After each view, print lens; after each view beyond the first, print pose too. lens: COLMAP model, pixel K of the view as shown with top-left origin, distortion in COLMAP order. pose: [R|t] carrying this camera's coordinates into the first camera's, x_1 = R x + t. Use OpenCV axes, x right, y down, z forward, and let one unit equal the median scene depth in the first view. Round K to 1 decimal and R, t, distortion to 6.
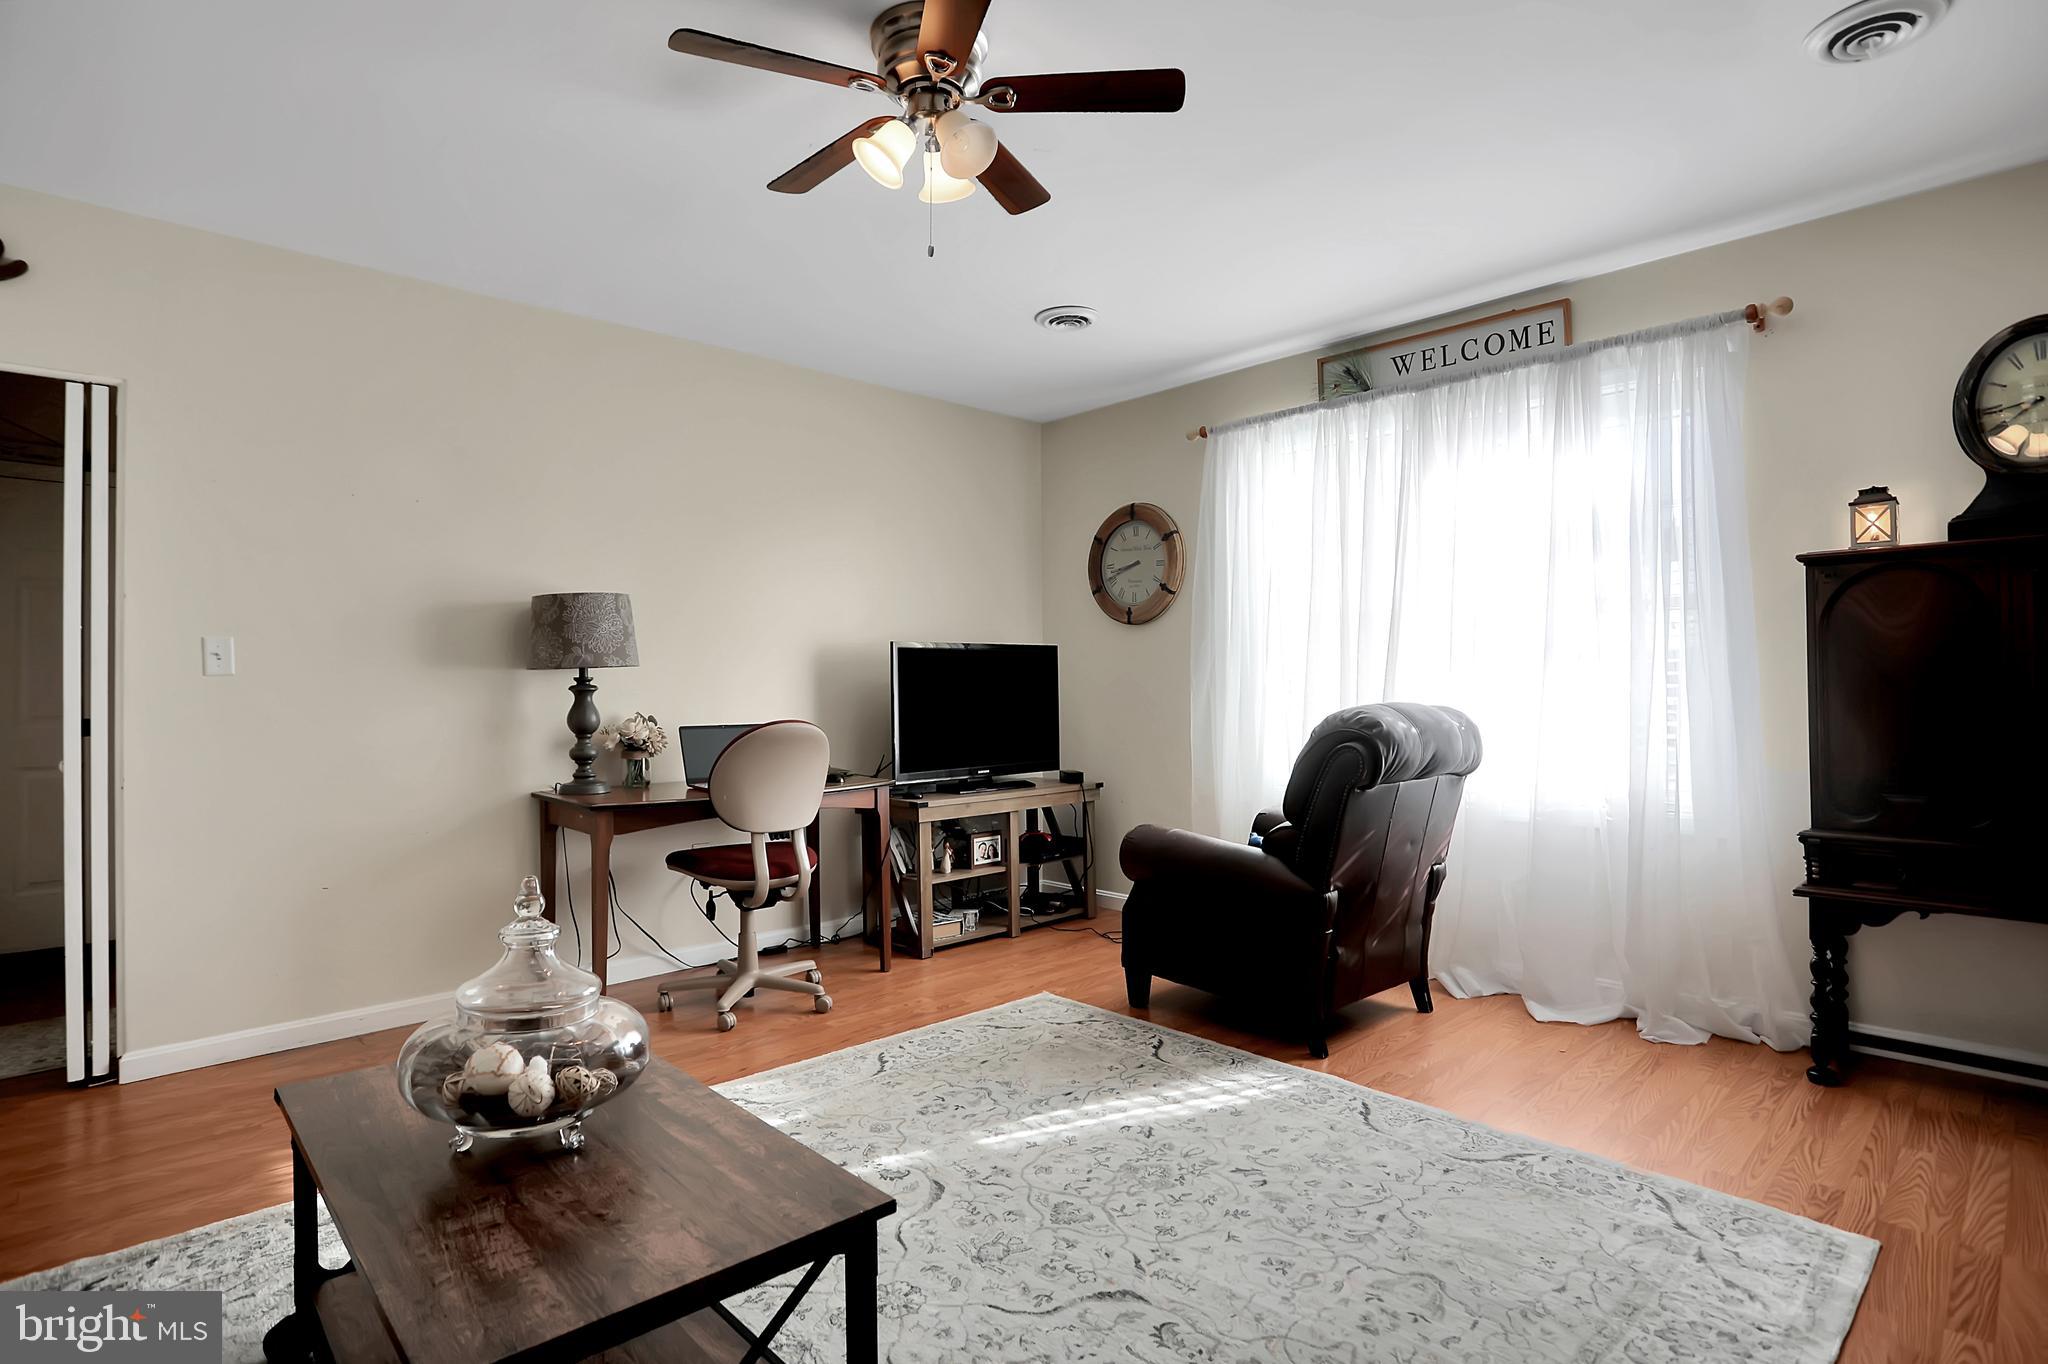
lens RADIAL K [[1010.3, 0, 1029.9], [0, 1010.3, 685.8], [0, 0, 1]] dist [-0.043899, 0.013885]
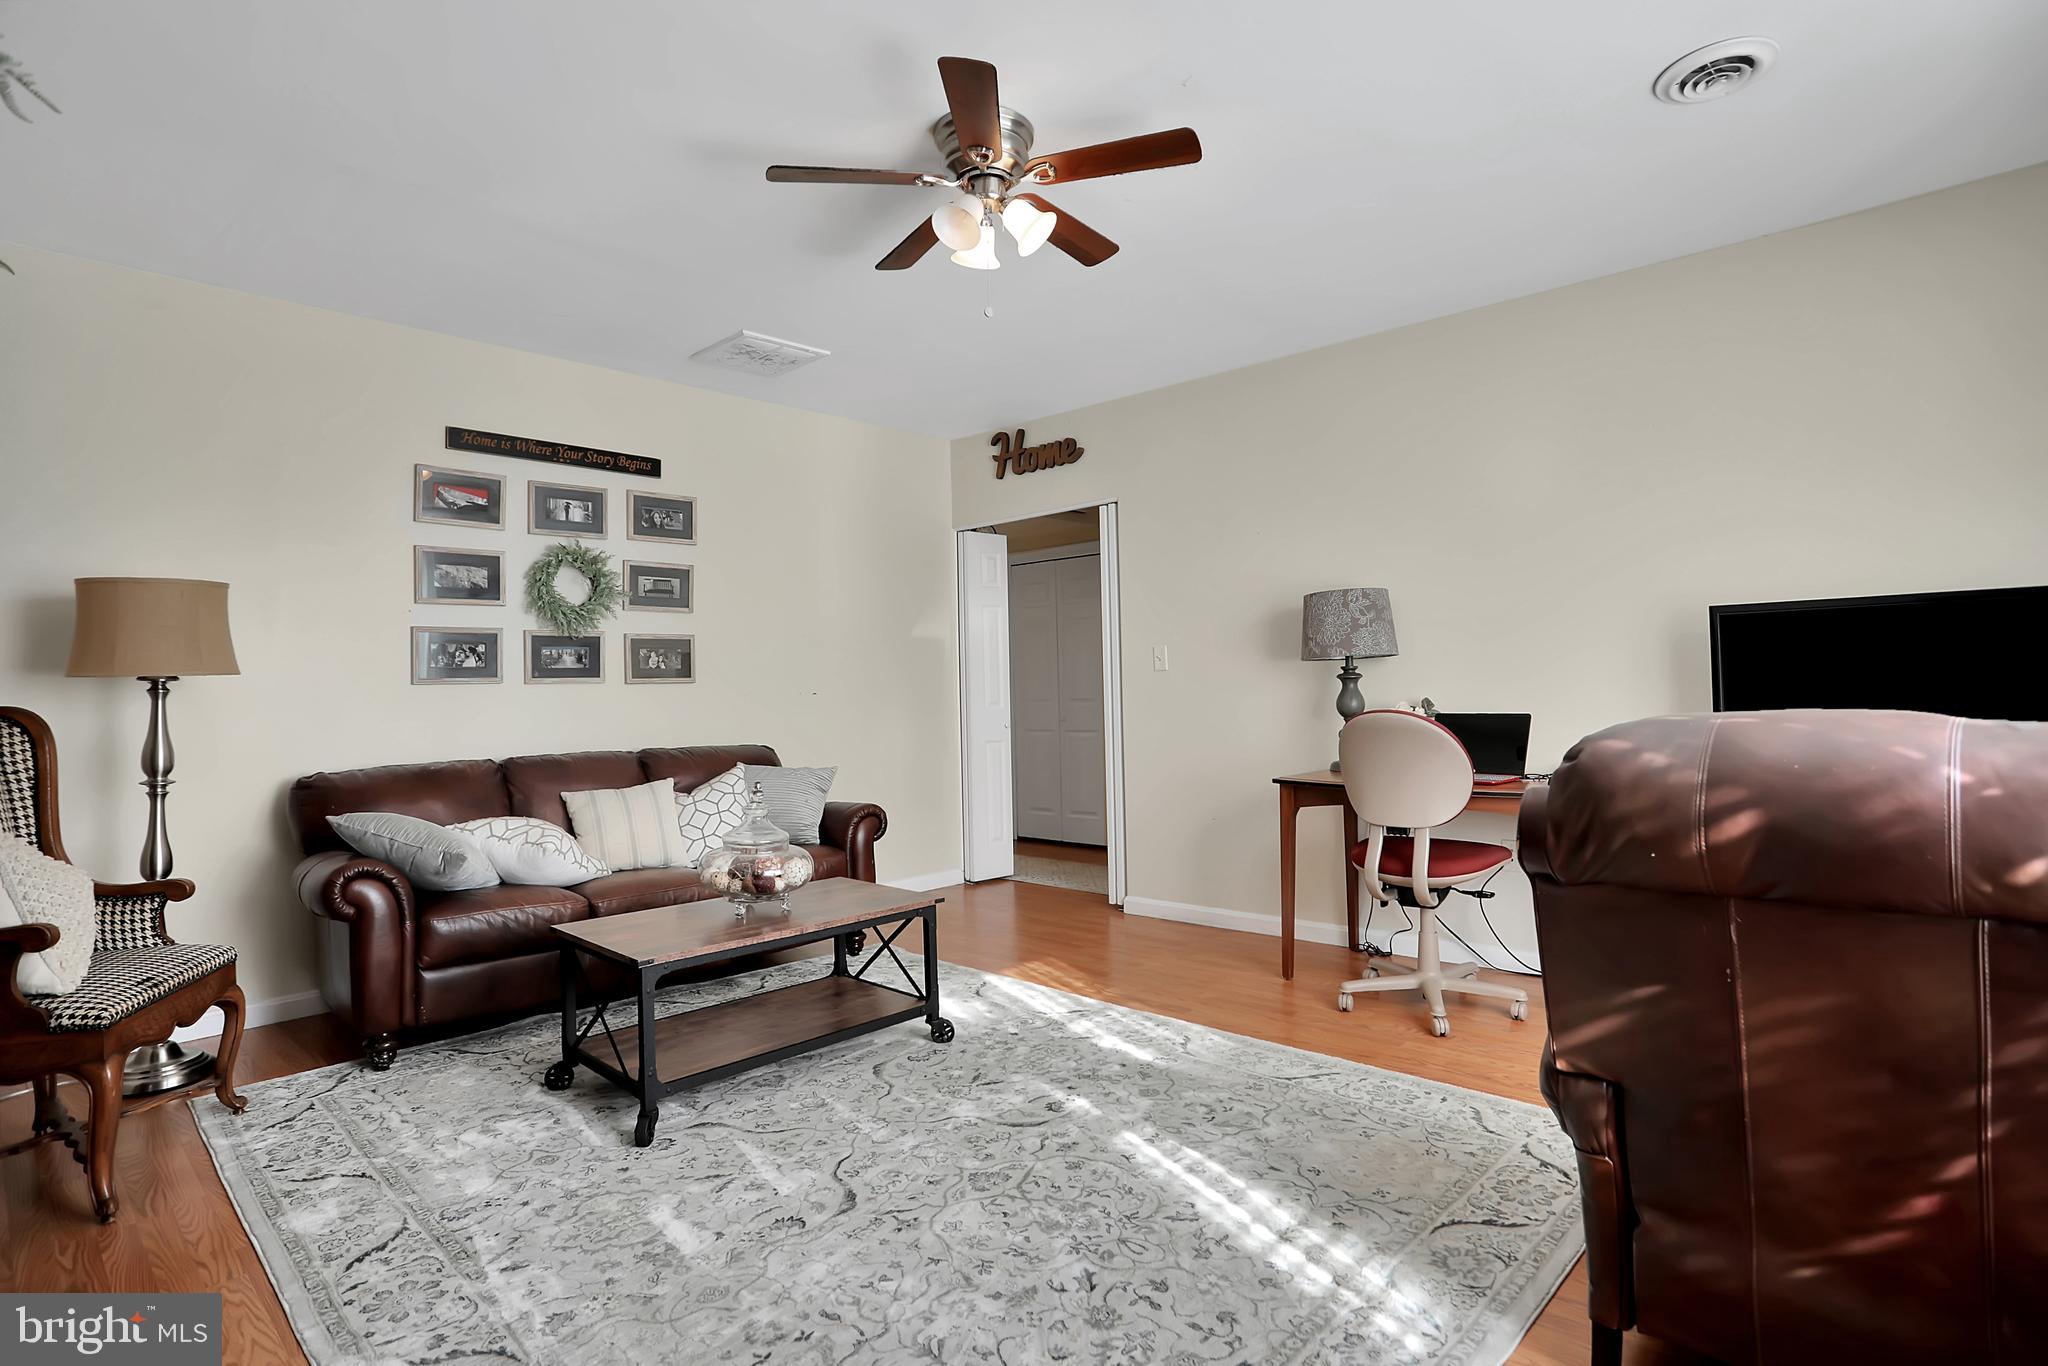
lens RADIAL K [[1010.3, 0, 1030.6], [0, 1010.3, 679.4], [0, 0, 1]] dist [-0.043899, 0.013885]
pose [[0.061594, -0.008503, -0.998065, 0.863241], [0.033949, 0.999403, -0.006419, 0.001767], [0.997524, -0.033488, 0.061846, 0.773961]]
